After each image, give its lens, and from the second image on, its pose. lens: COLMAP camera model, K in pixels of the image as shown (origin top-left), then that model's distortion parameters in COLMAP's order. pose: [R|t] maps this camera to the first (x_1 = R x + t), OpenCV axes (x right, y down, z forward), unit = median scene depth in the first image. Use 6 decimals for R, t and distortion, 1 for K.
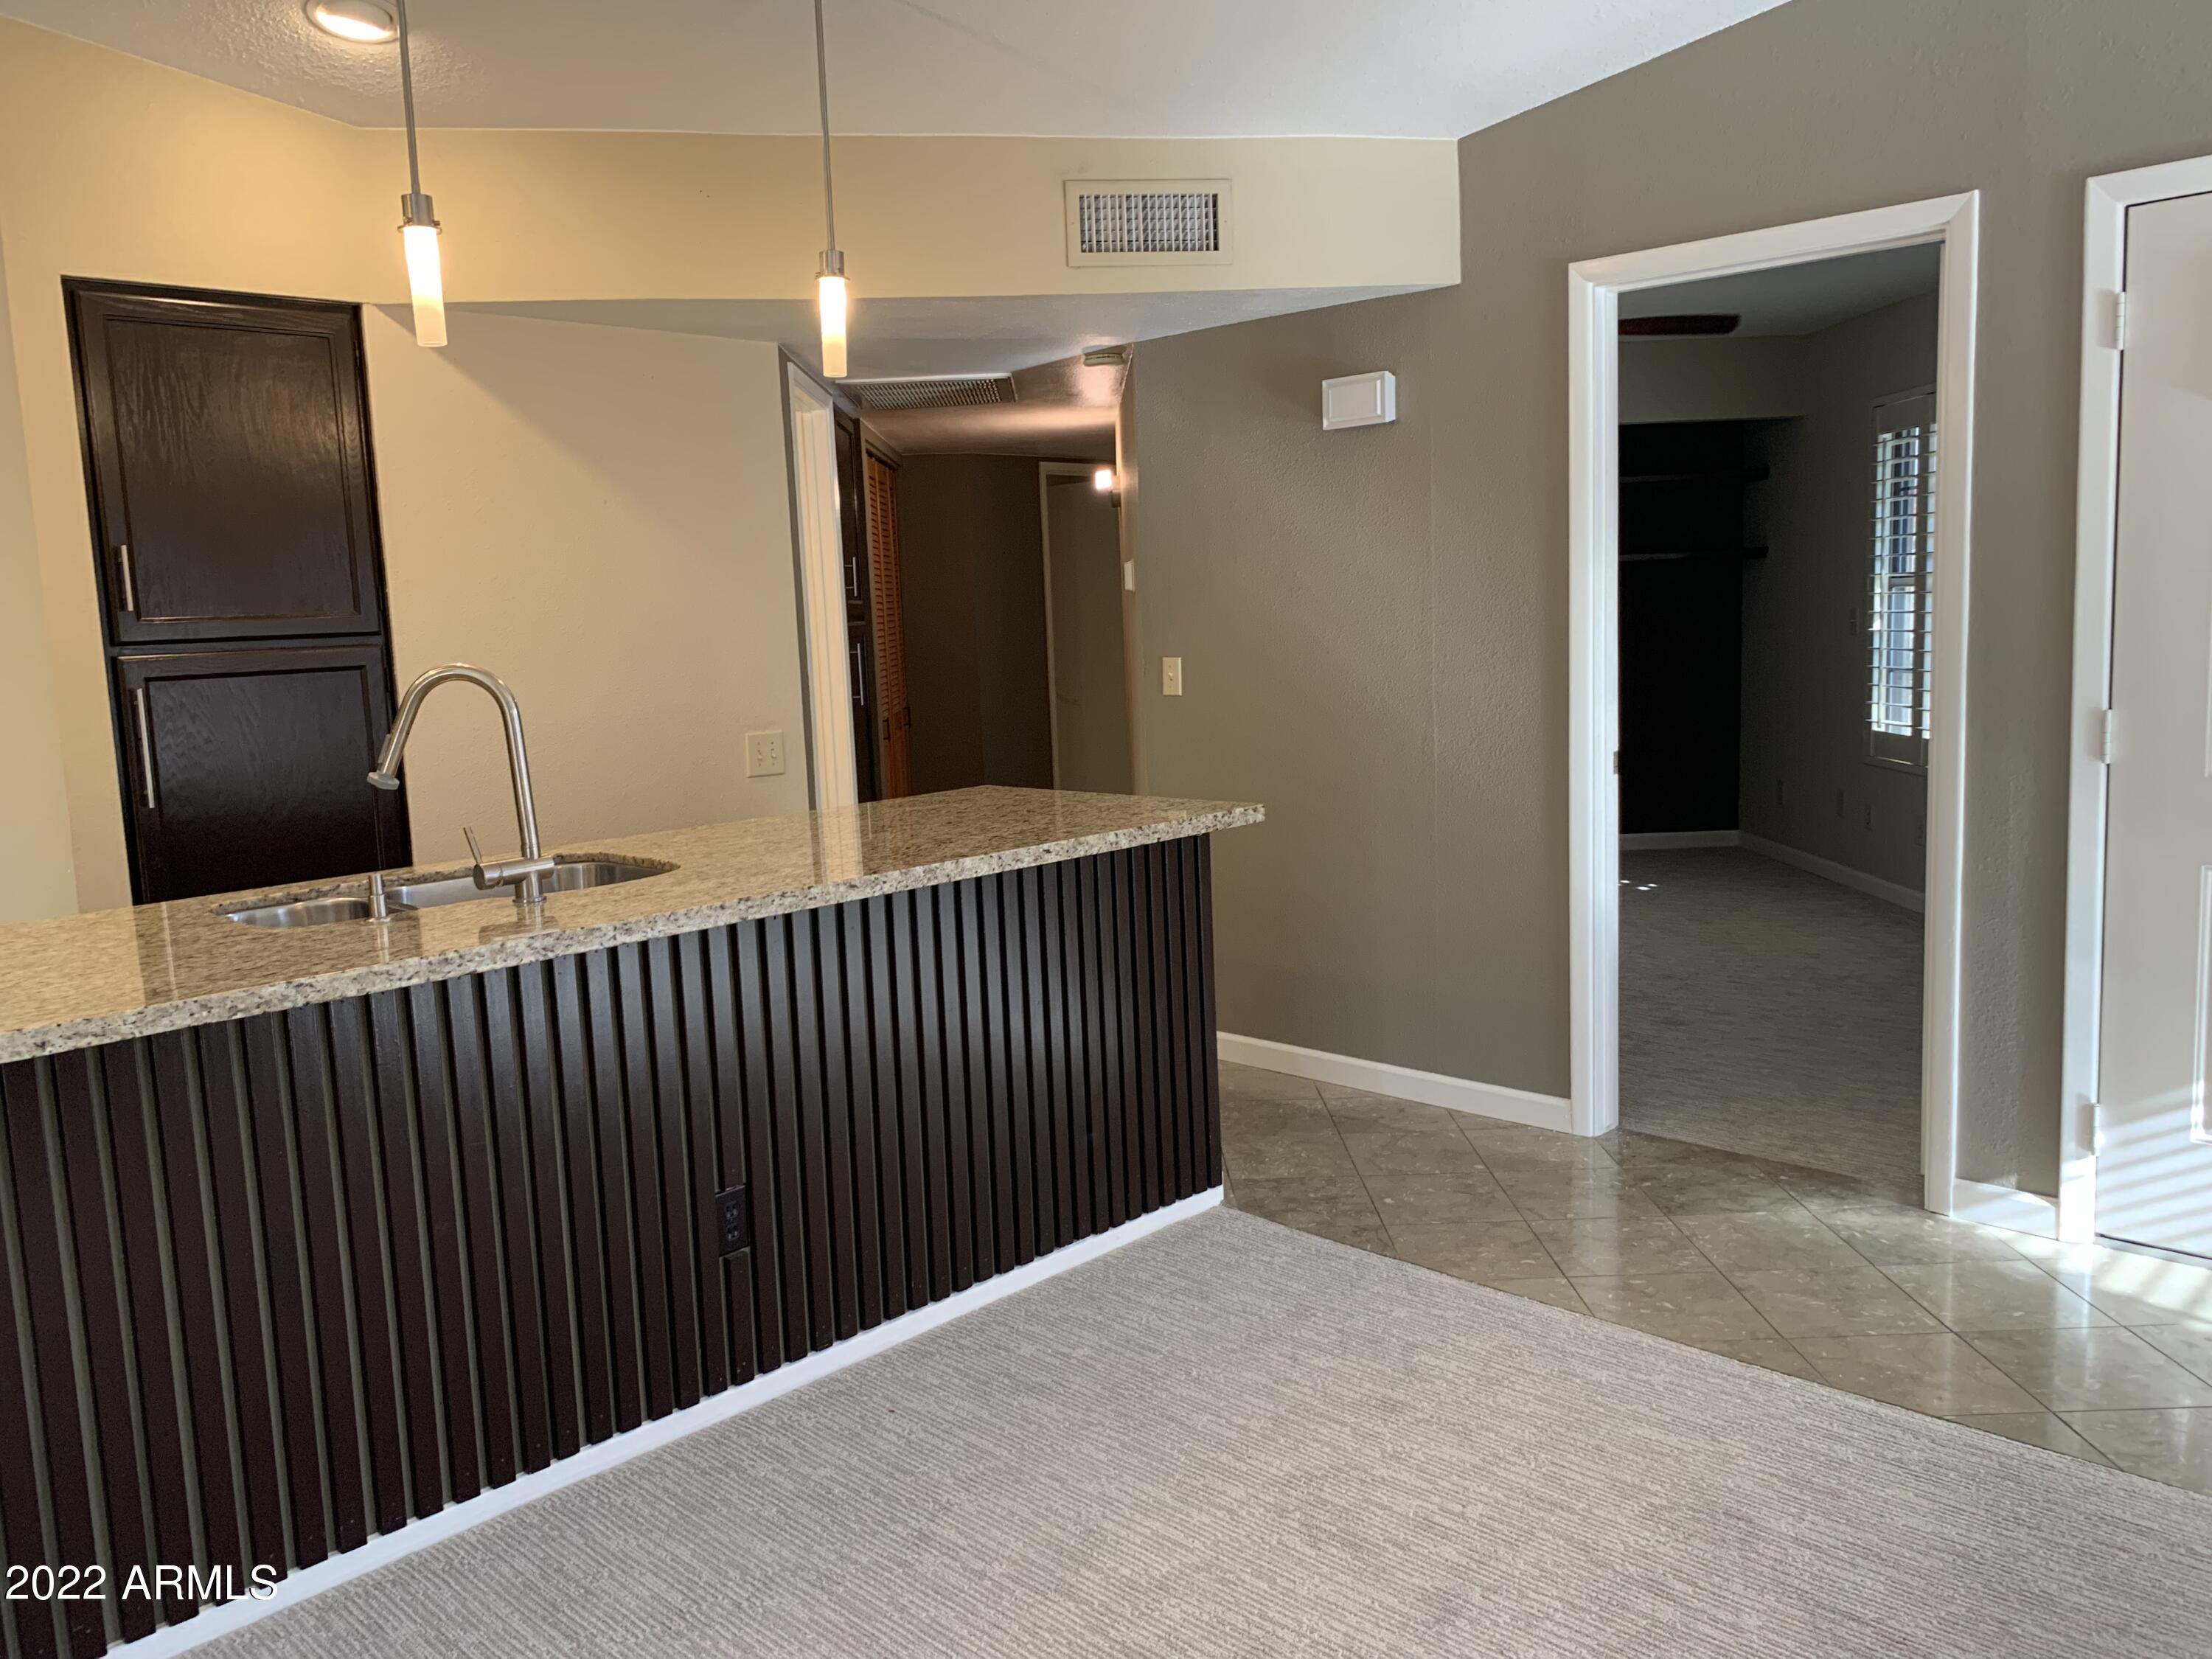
lens RADIAL K [[1676.8, 0, 1106.0], [0, 1676.8, 829.5], [0, 0, 1]] dist [0.063322, -0.102688]
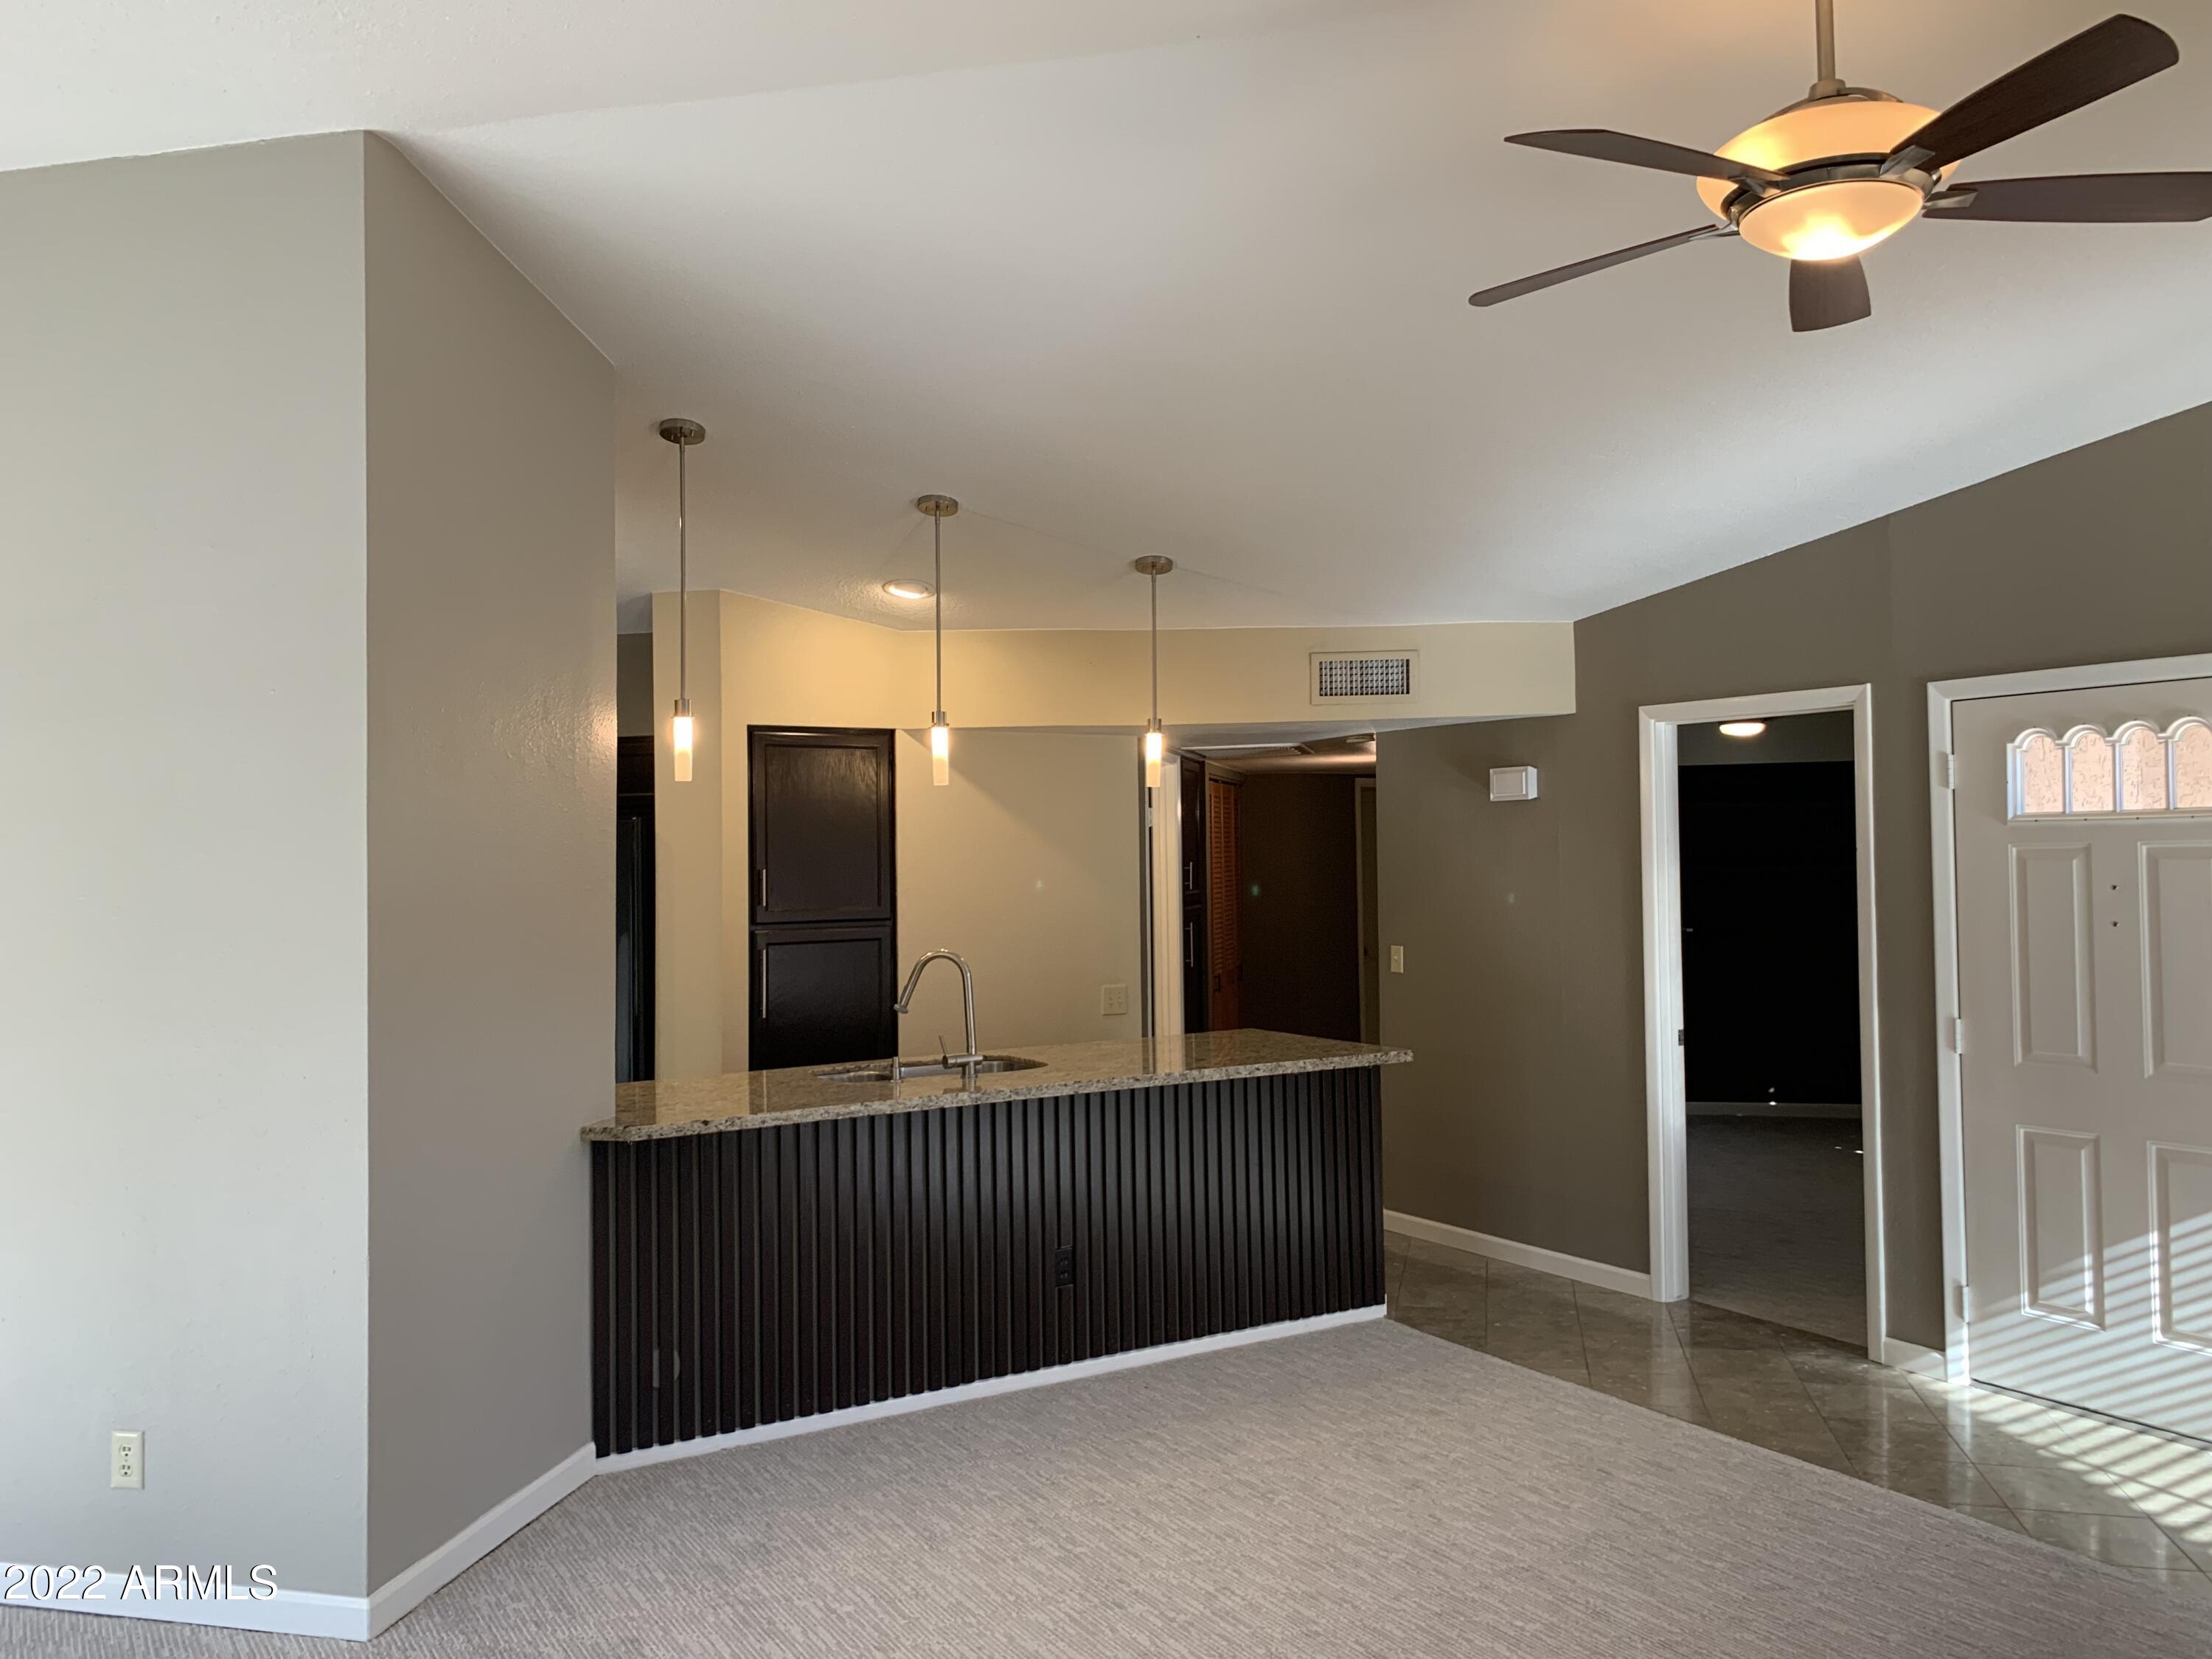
lens RADIAL K [[1778.9, 0, 1106.0], [0, 1778.9, 829.5], [0, 0, 1]] dist [0.111269, -0.265192]
pose [[0.970501, 0.025072, -0.239792, 0.212049], [-0.057720, 0.989817, -0.130117, 0.014652], [0.234088, 0.140119, 0.962065, -0.702616]]
